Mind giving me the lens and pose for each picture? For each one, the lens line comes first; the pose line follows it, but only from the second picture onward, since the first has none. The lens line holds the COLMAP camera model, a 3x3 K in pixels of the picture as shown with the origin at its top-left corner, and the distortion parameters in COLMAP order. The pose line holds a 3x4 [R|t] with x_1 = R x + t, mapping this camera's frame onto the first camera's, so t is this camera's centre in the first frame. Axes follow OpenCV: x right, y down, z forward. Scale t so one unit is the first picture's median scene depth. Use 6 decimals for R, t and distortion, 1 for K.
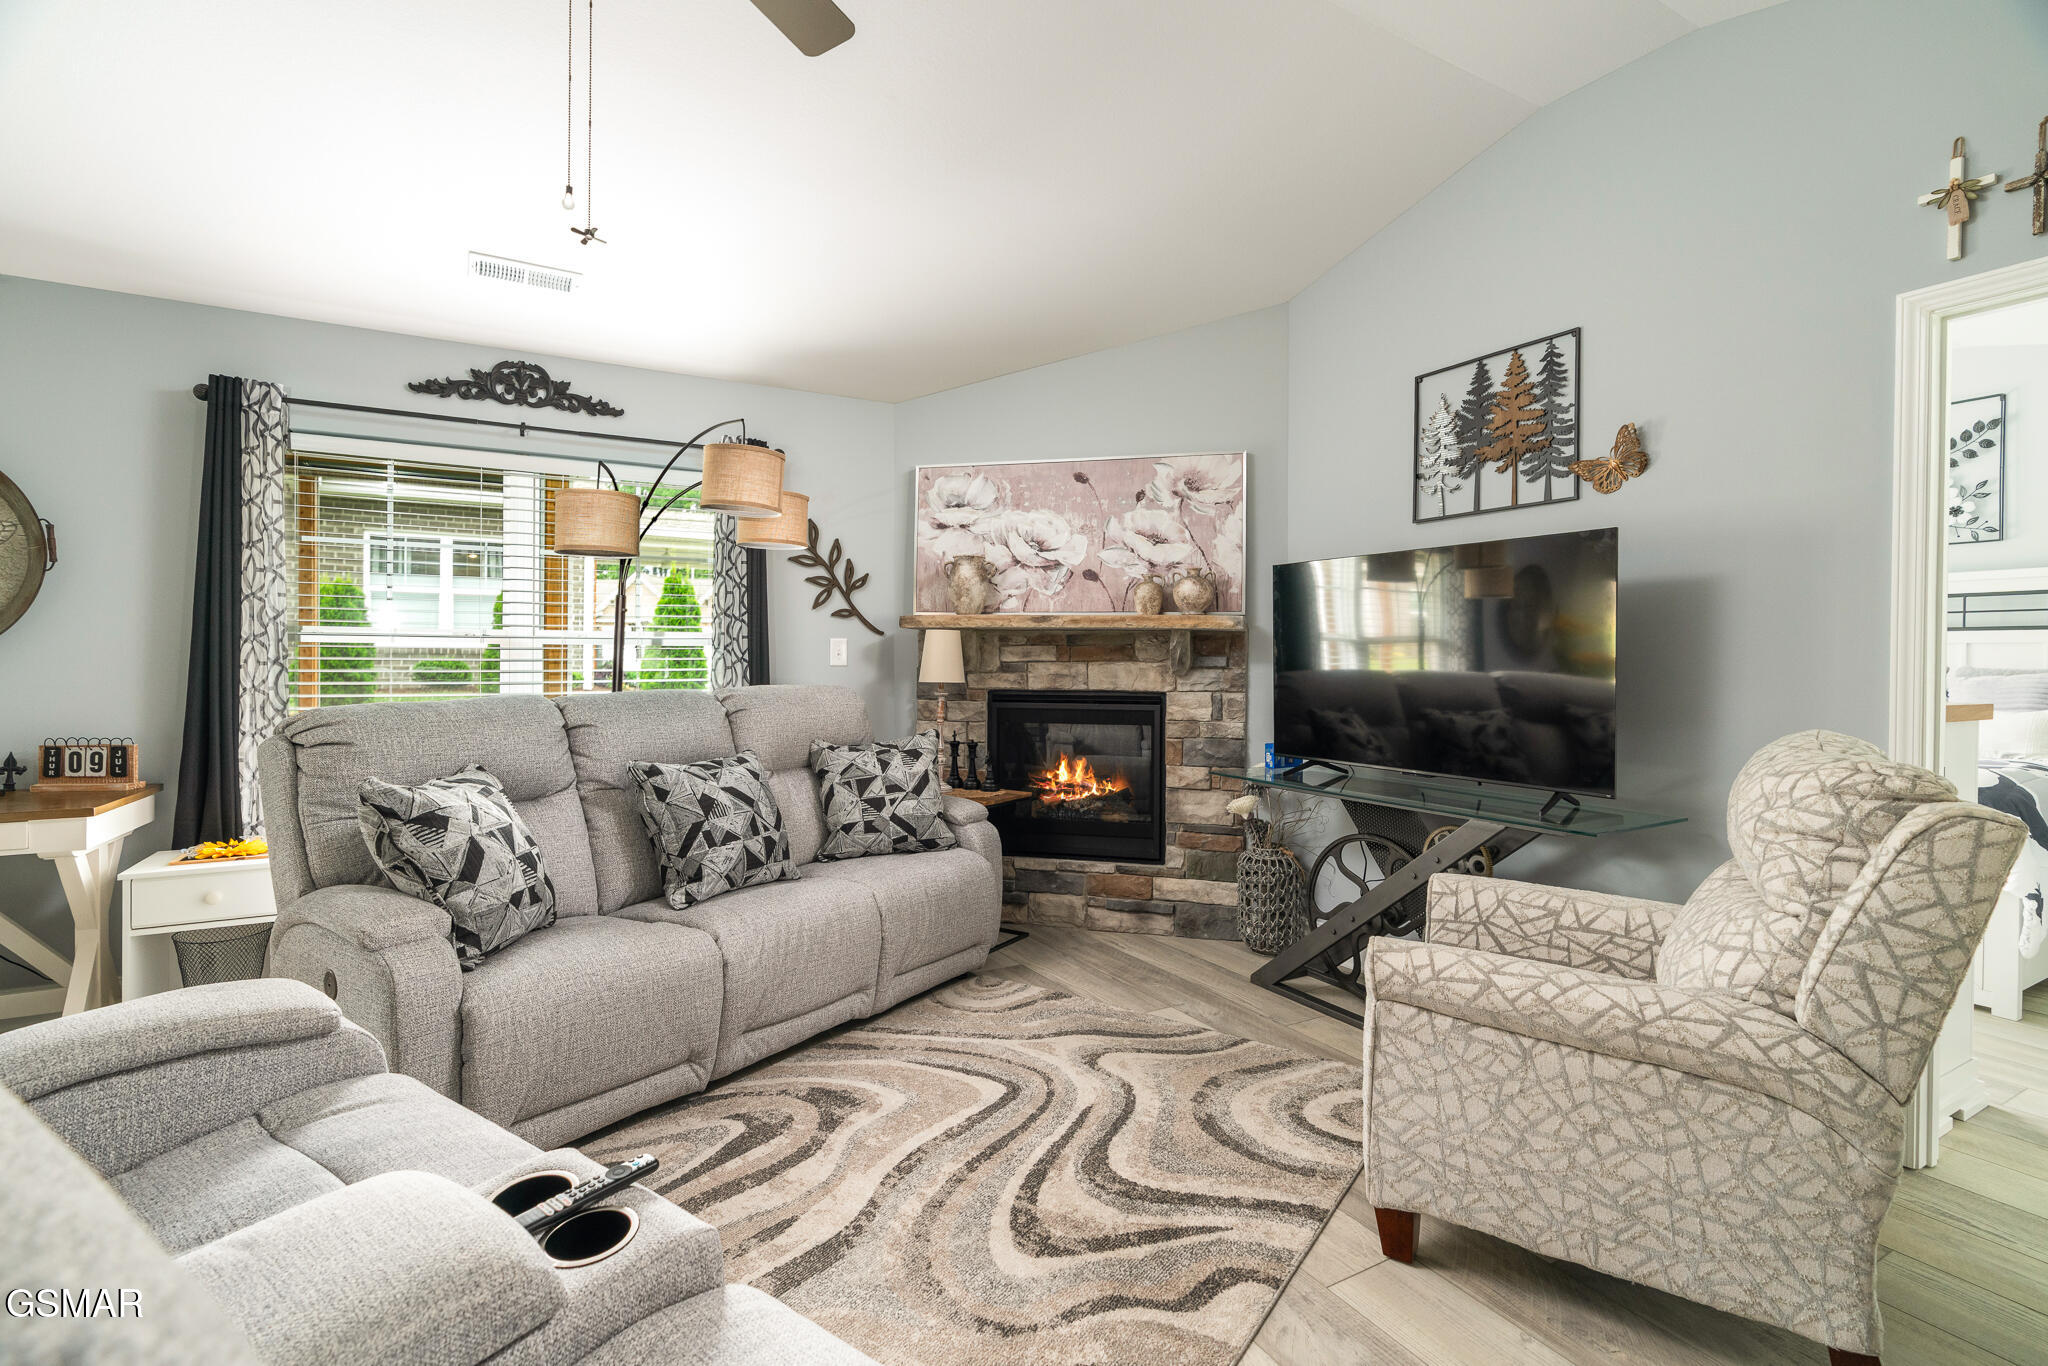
lens RADIAL K [[929.7, 0, 1003.9], [0, 929.7, 667.6], [0, 0, 1]] dist [-0.010795, 0.004401]
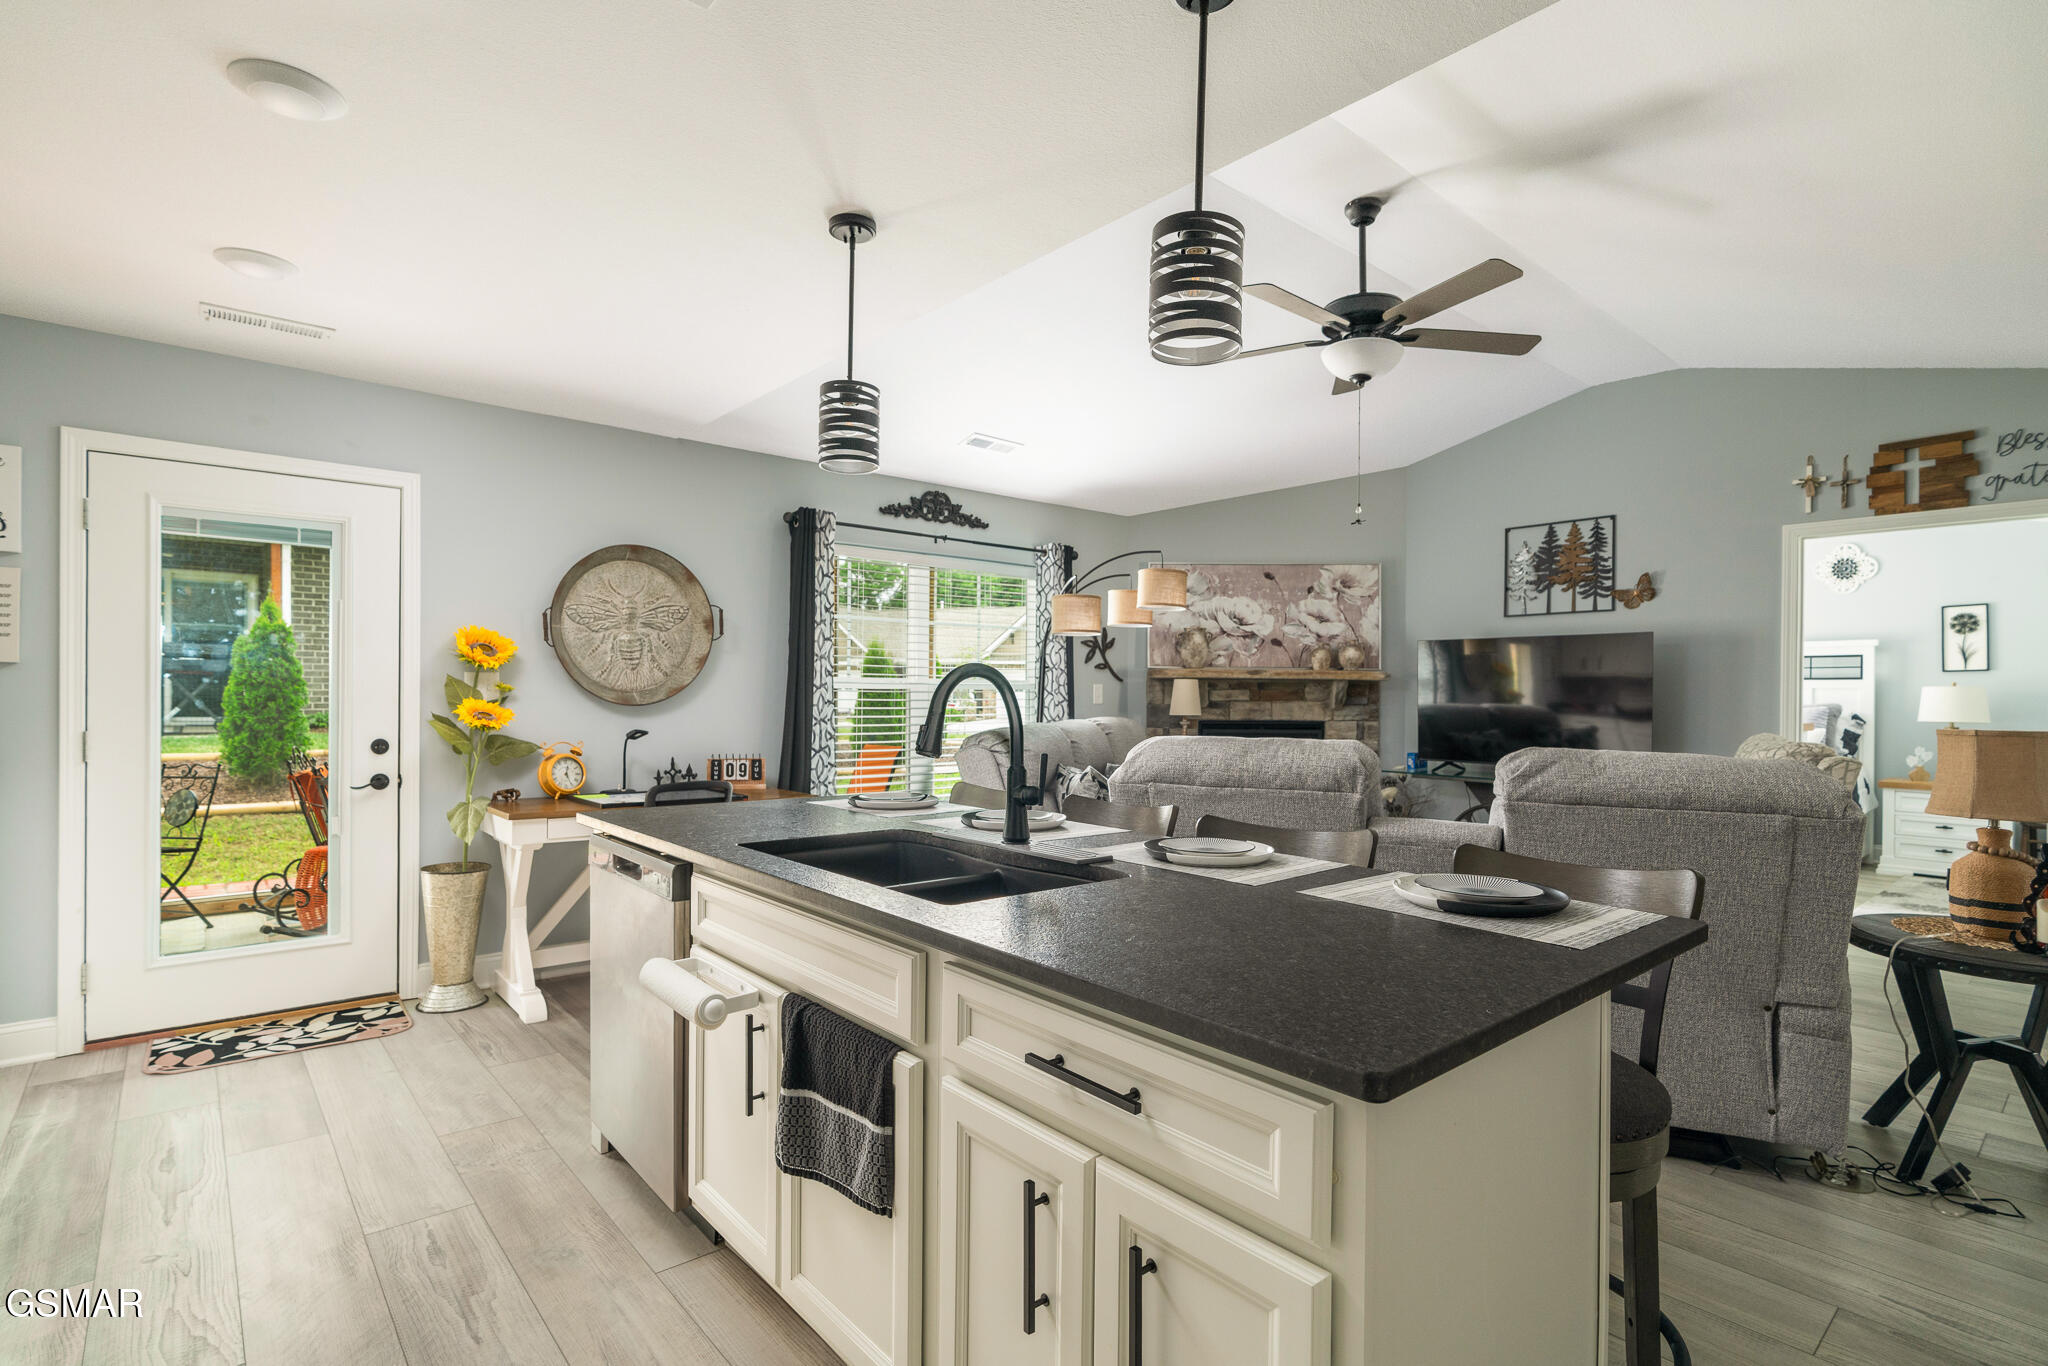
lens RADIAL K [[963.9, 0, 1013.7], [0, 963.9, 699.5], [0, 0, 1]] dist [0.000967, -0.000754]
pose [[0.982012, -0.000421, 0.188819, -0.716797], [0.001270, 0.999990, -0.004373, -0.002775], [-0.188816, 0.004534, 0.982002, -0.502418]]
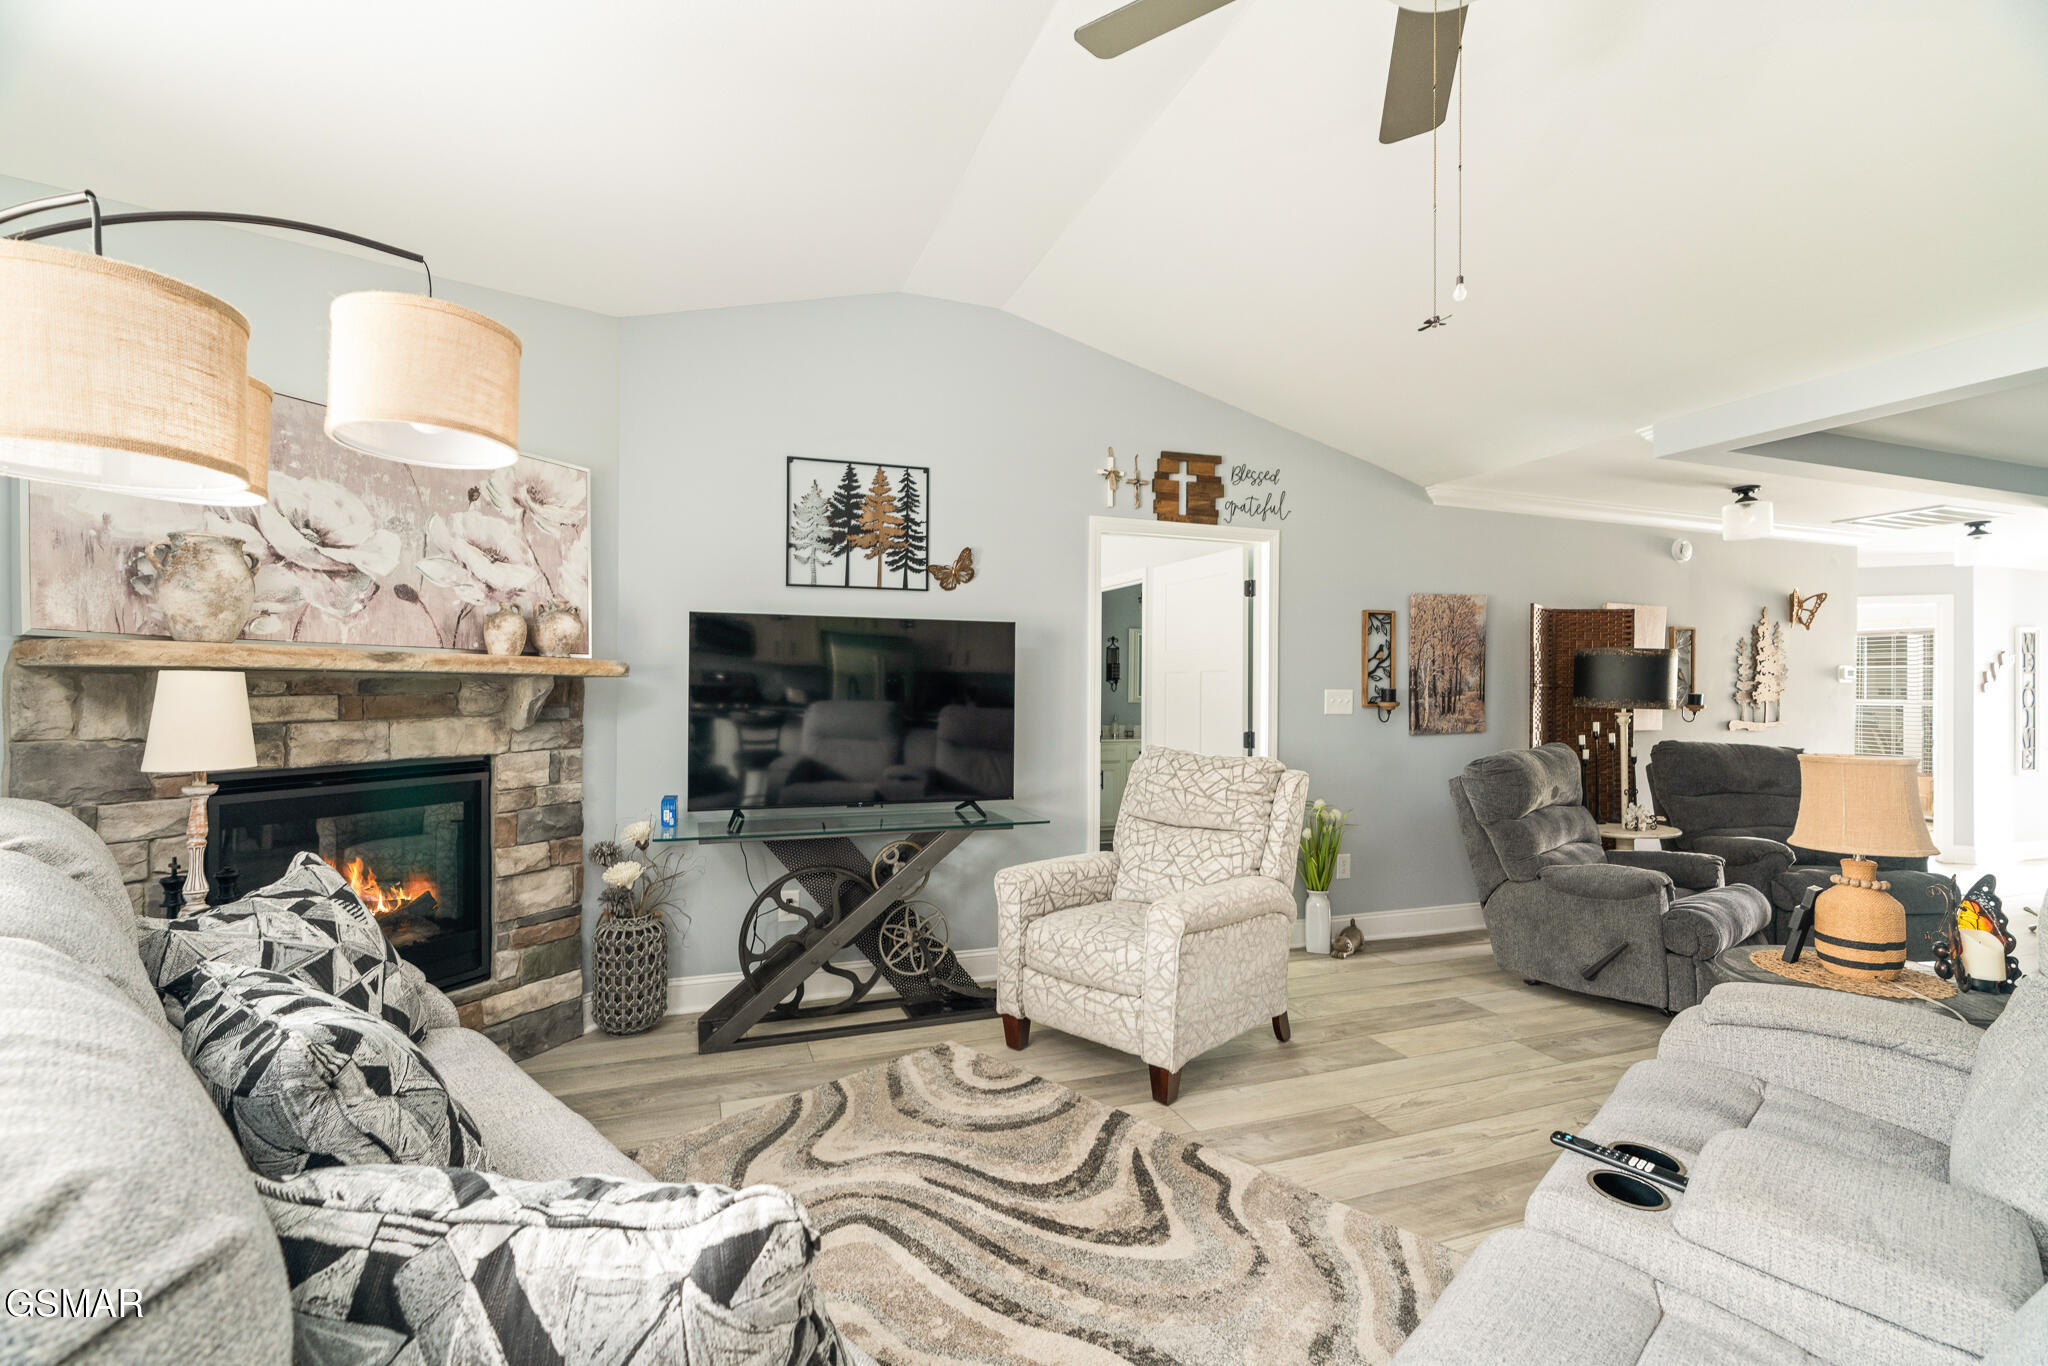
lens RADIAL K [[929.7, 0, 1028.2], [0, 929.7, 686.3], [0, 0, 1]] dist [-0.010795, 0.004401]
pose [[0.158095, -0.006168, 0.987405, -0.604354], [0.005617, 0.999970, 0.005347, -0.037328], [-0.987408, 0.004700, 0.158125, 0.518218]]
